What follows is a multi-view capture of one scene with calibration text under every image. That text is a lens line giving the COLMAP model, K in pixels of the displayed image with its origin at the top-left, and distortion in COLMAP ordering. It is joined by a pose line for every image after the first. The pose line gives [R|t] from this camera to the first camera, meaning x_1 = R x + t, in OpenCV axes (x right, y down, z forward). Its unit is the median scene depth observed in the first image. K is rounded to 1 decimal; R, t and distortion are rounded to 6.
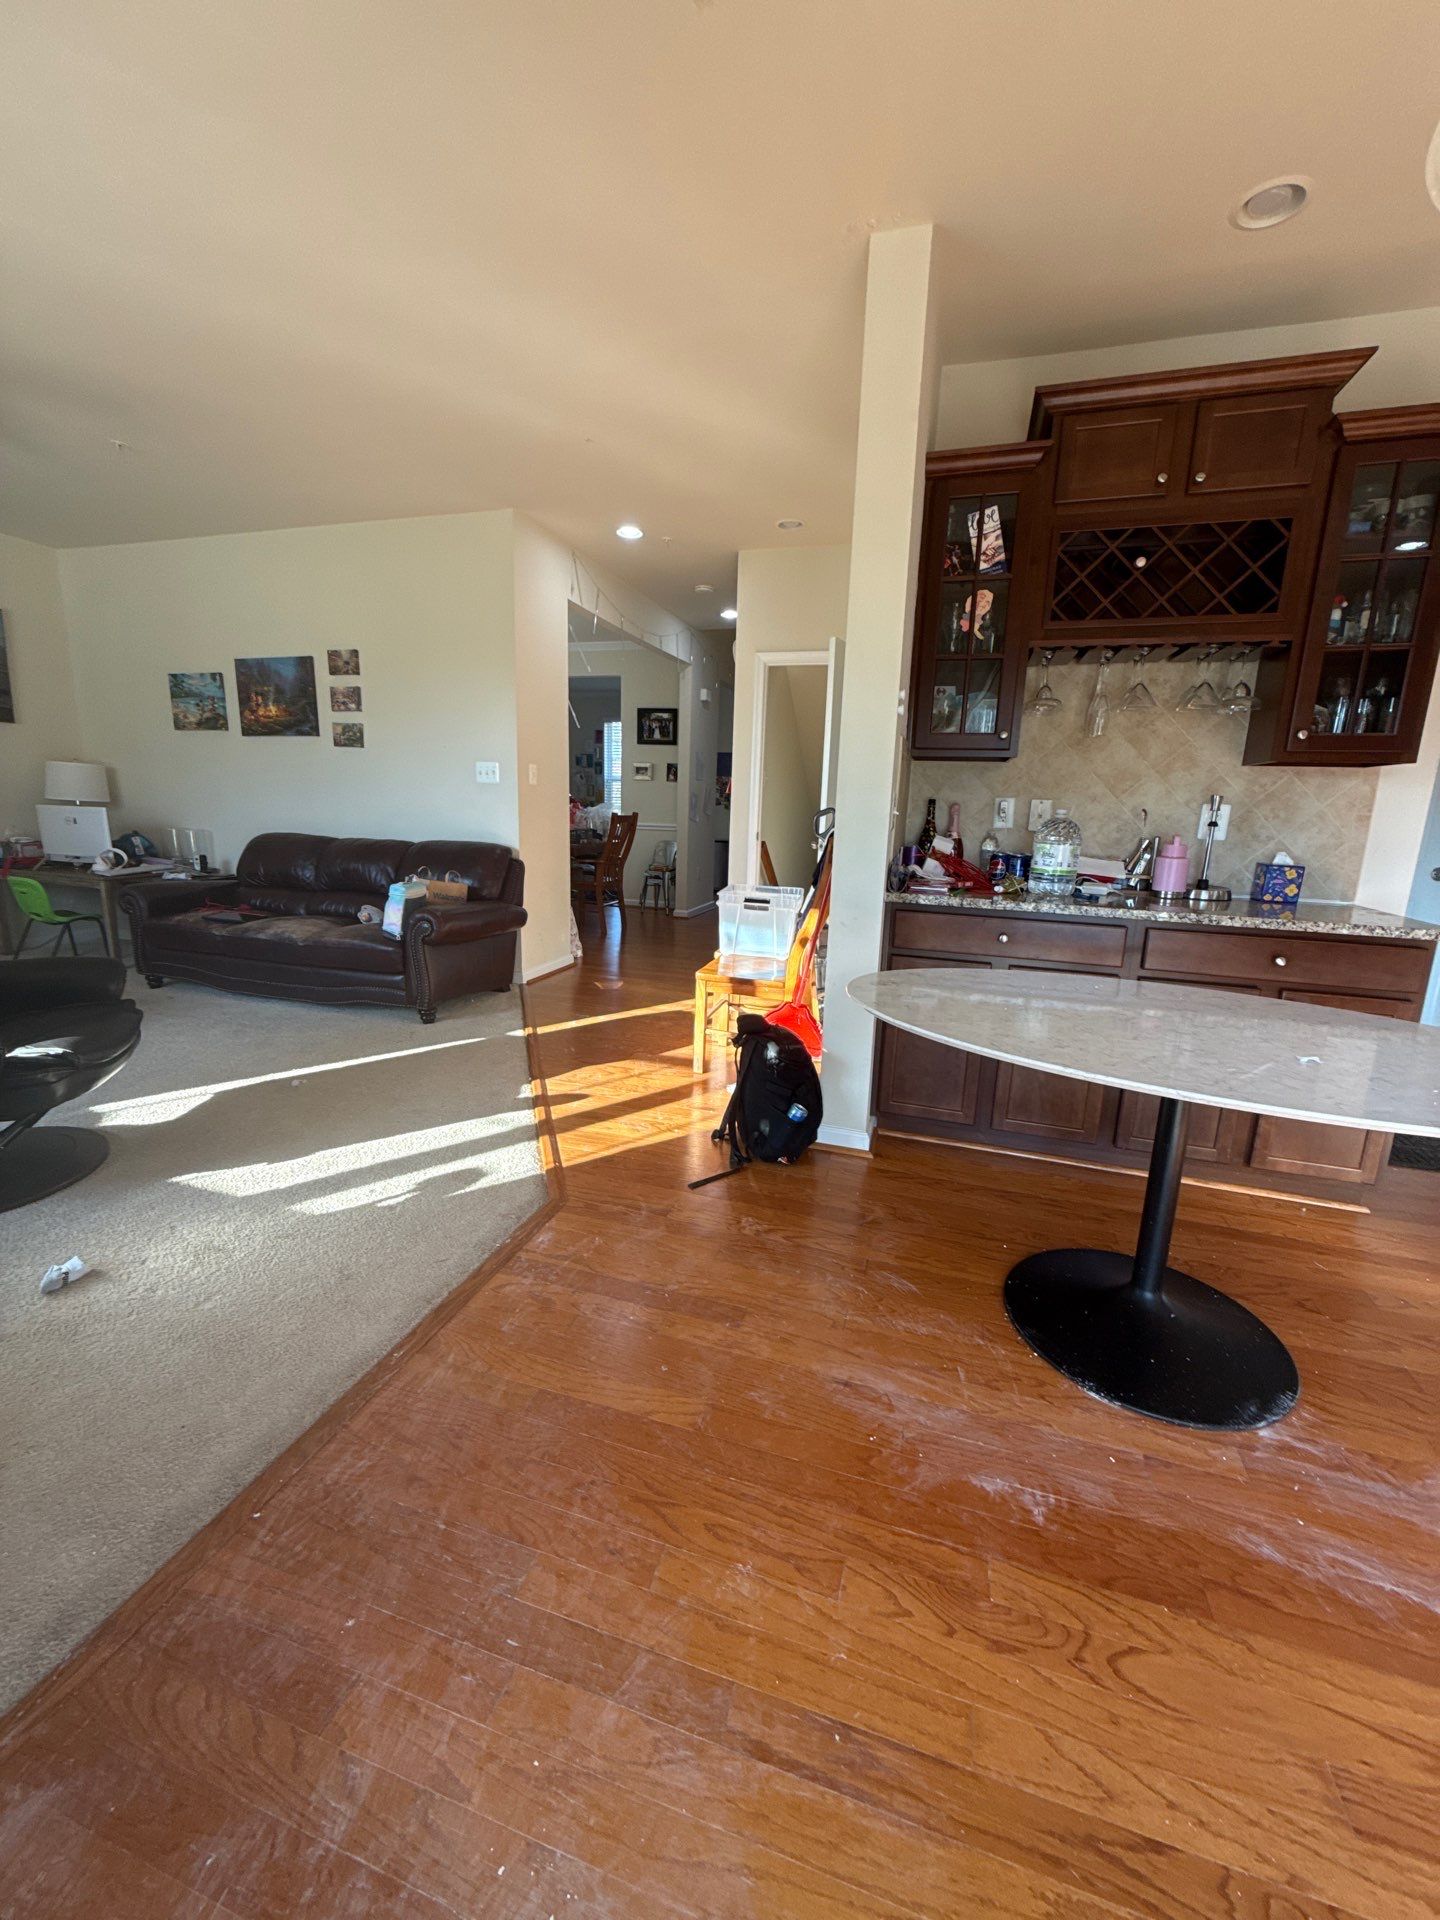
lens RADIAL K [[758.8, 0, 713.4], [0, 758.8, 952.8], [0, 0, 1]] dist [0.001497, 0.000783]
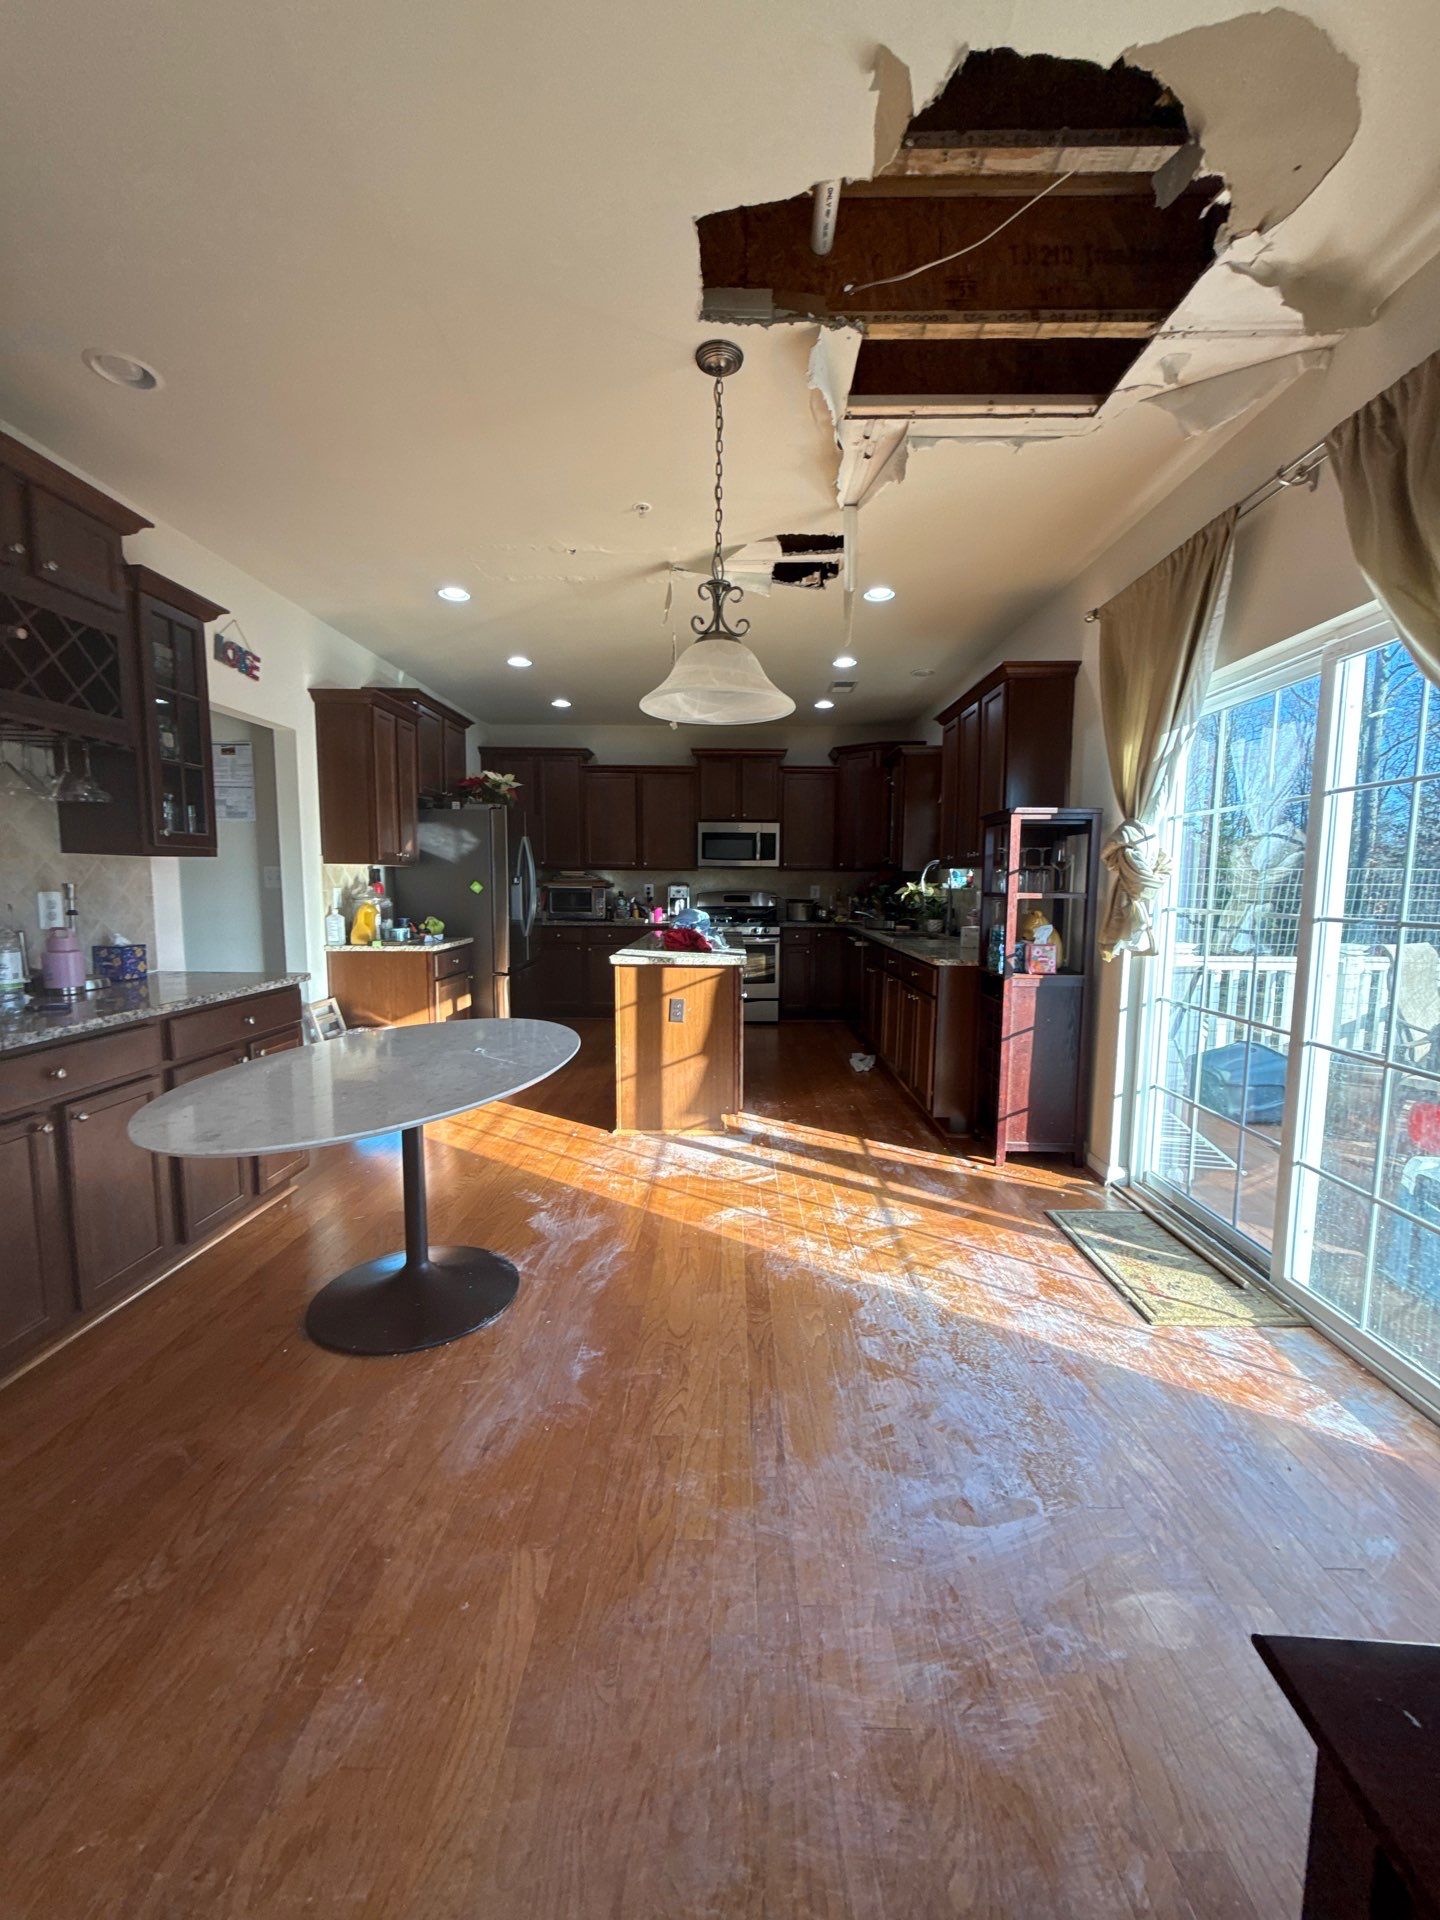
lens RADIAL K [[758.8, 0, 726.7], [0, 758.8, 959.2], [0, 0, 1]] dist [0.001497, 0.000783]
pose [[-0.286362, -0.130125, 0.949244, -0.906409], [0.174902, 0.966988, 0.185320, -0.259471], [-0.942022, 0.219093, -0.254150, 0.842668]]
